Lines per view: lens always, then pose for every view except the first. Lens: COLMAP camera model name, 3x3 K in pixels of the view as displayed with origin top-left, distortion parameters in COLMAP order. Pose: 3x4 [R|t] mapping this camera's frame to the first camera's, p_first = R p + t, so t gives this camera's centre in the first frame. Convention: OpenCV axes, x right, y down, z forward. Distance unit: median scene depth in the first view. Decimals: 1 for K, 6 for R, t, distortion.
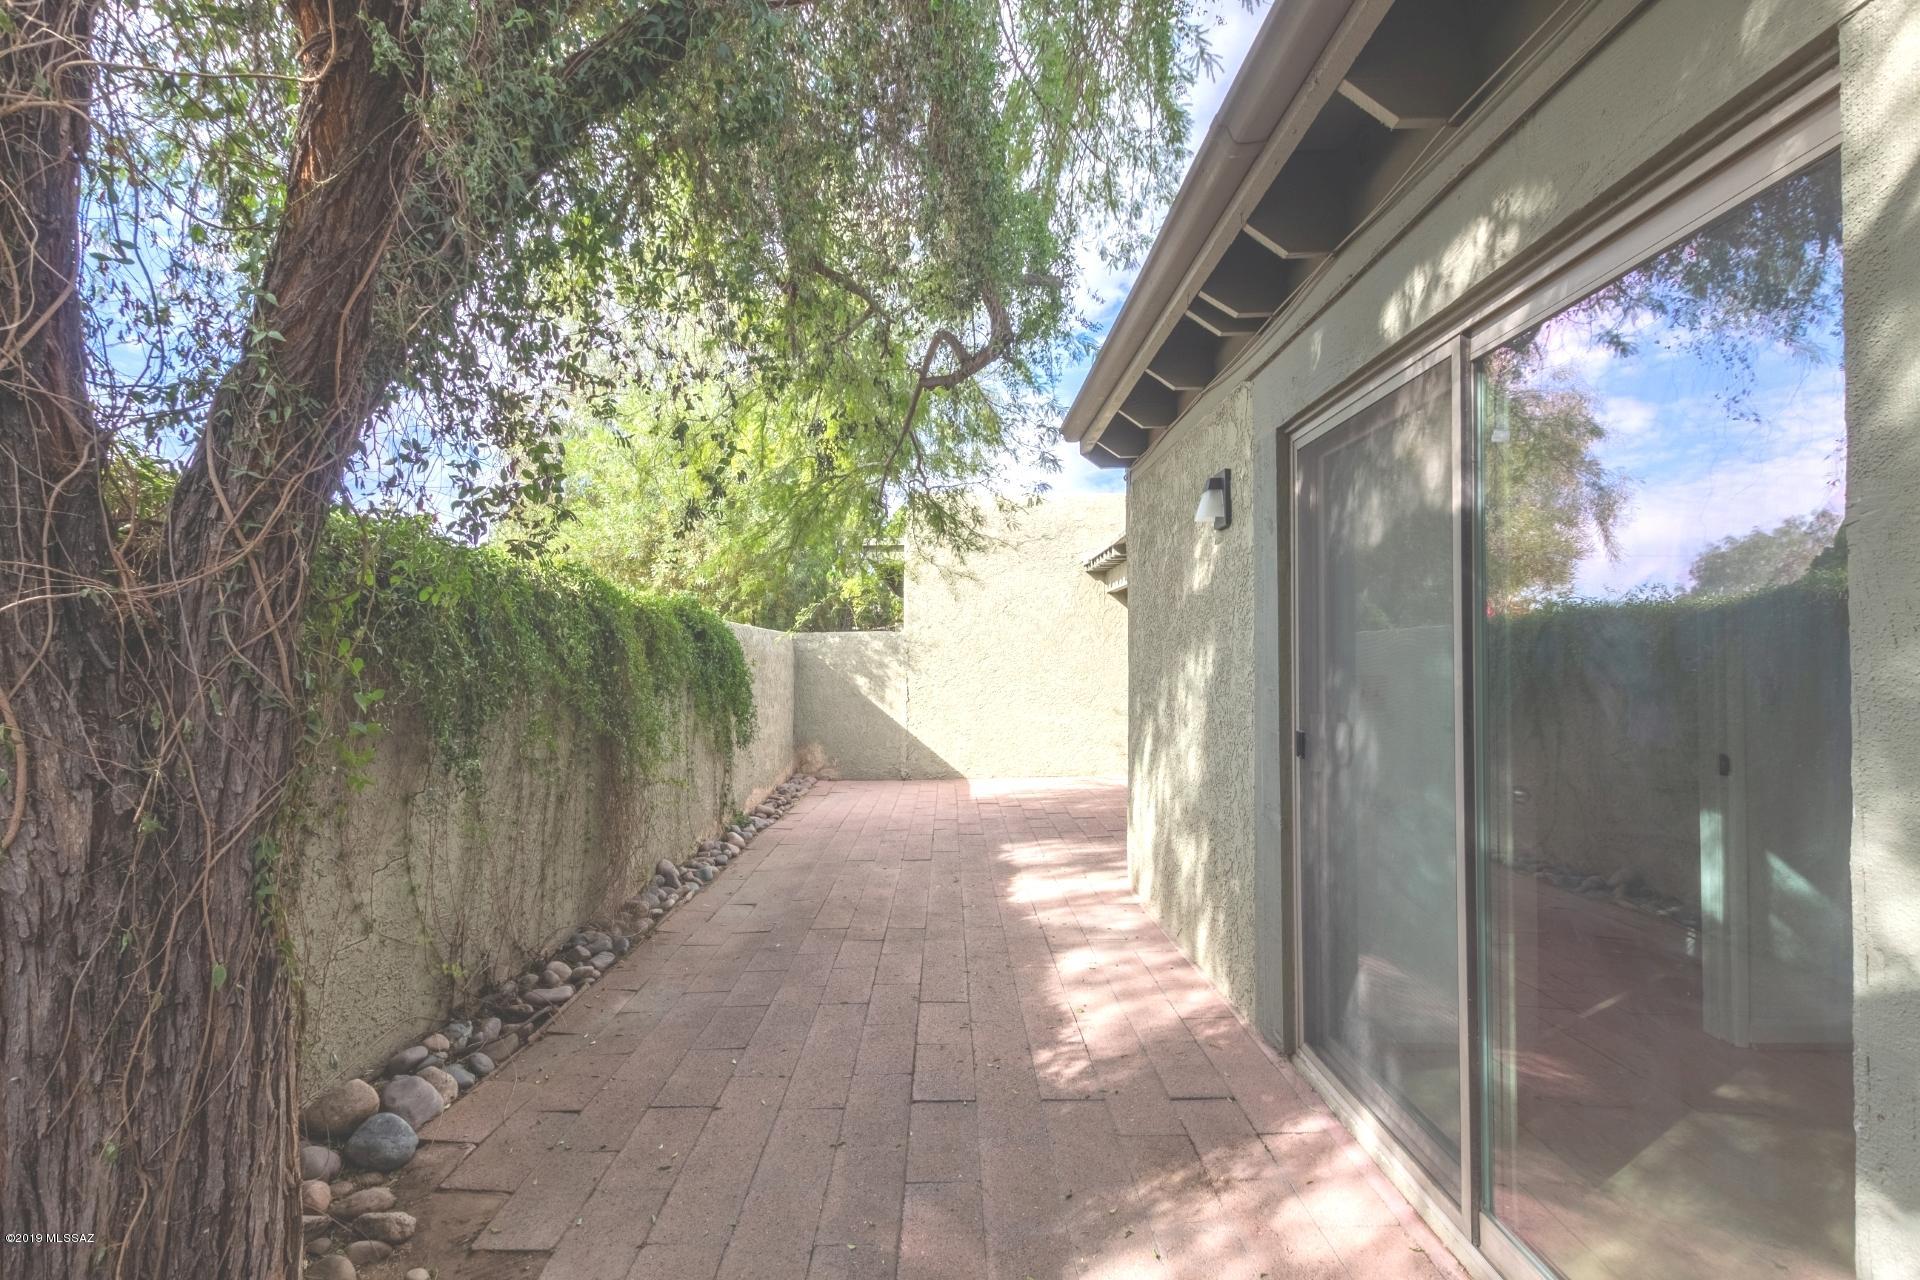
lens RADIAL K [[894.1, 0, 960.0], [0, 894.1, 640.0], [0, 0, 1]] dist [0.003474, 0.000296]
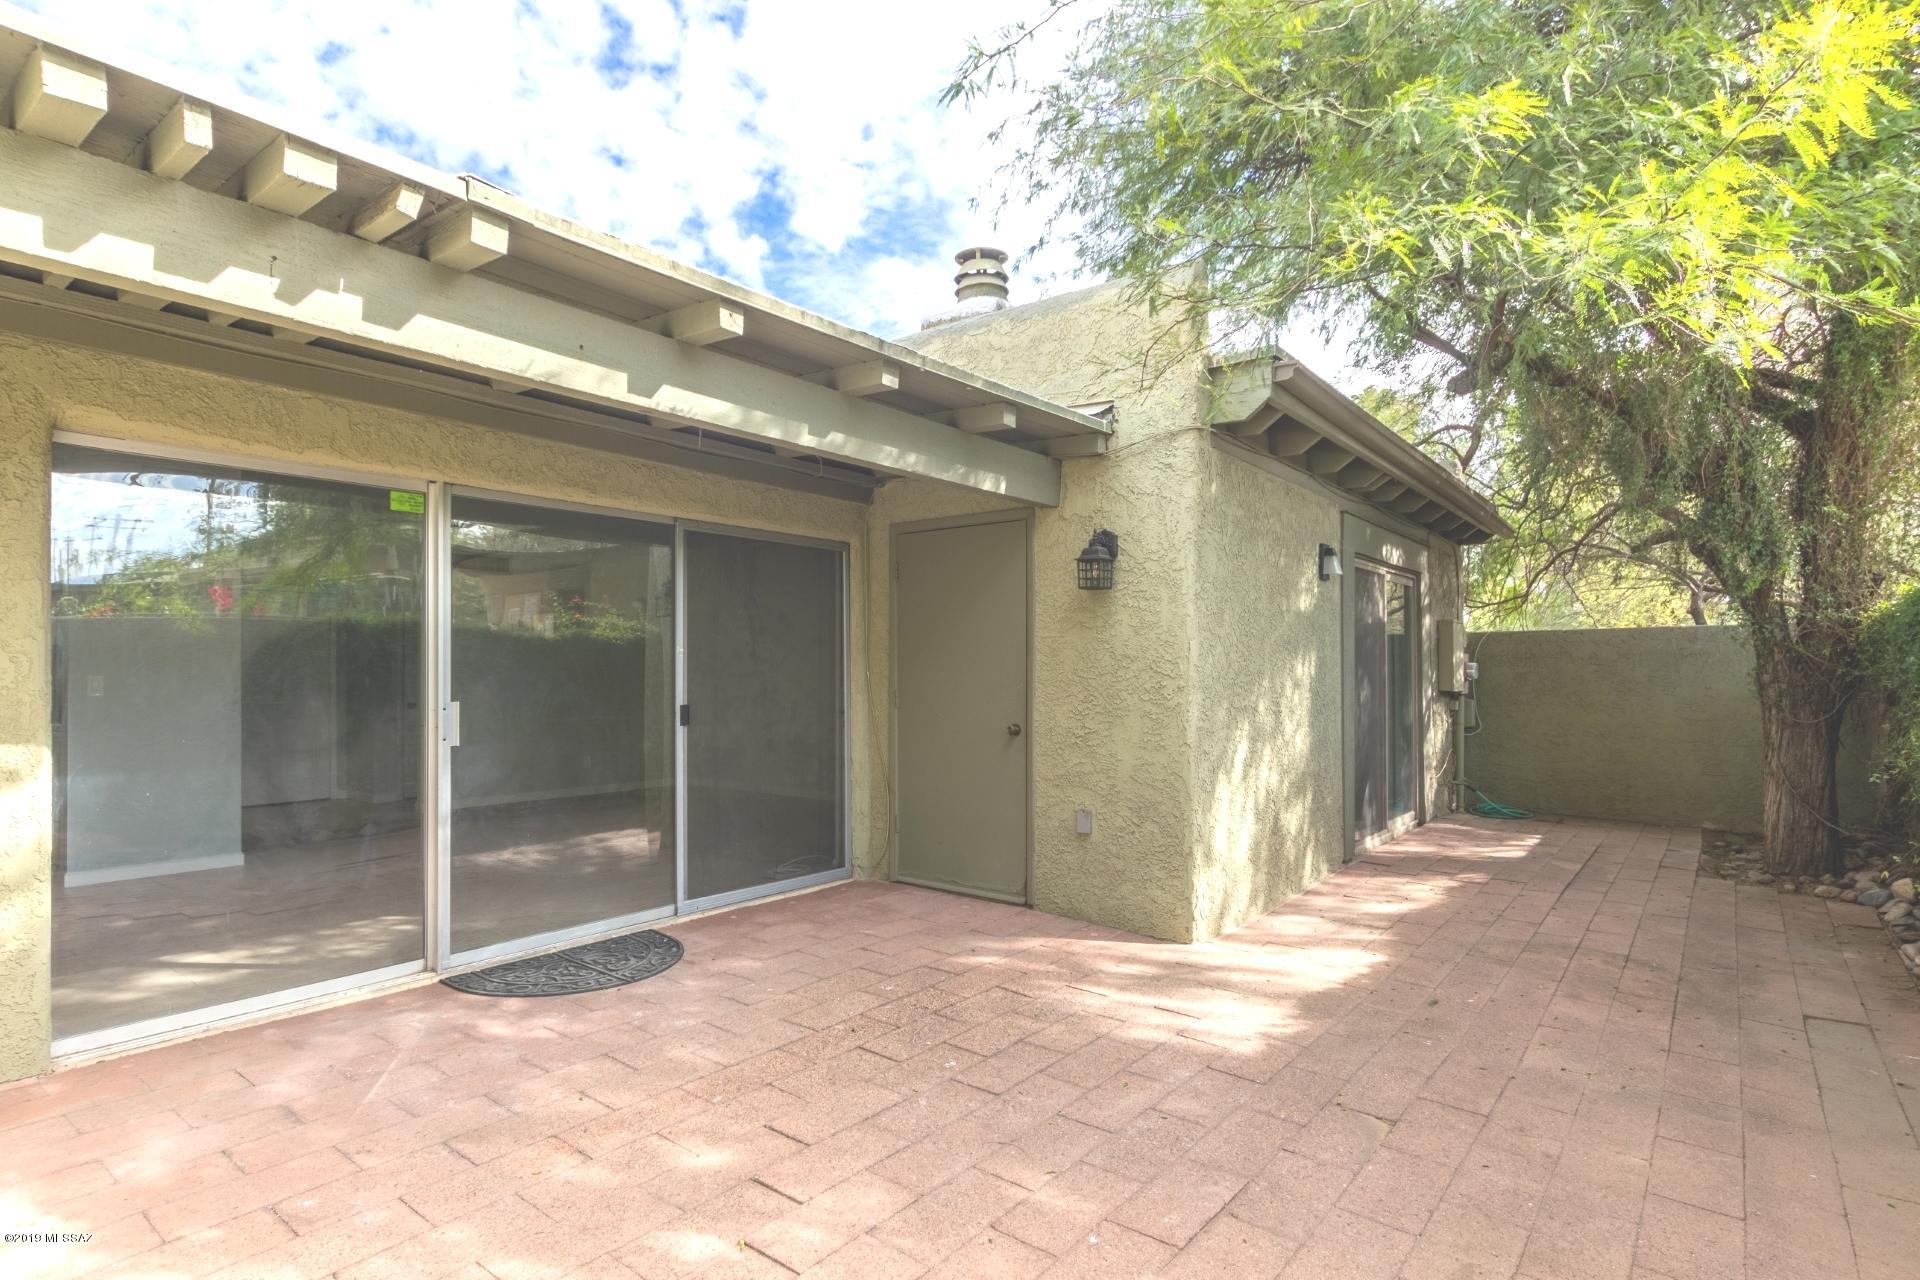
lens RADIAL K [[955.5, 0, 957.4], [0, 955.5, 678.8], [0, 0, 1]] dist [0.000442, 0.000017]
pose [[-0.774761, -0.001185, 0.632253, -0.211169], [-0.020987, 0.999495, -0.023843, 0.079237], [-0.631906, -0.031742, -0.774395, 2.152444]]
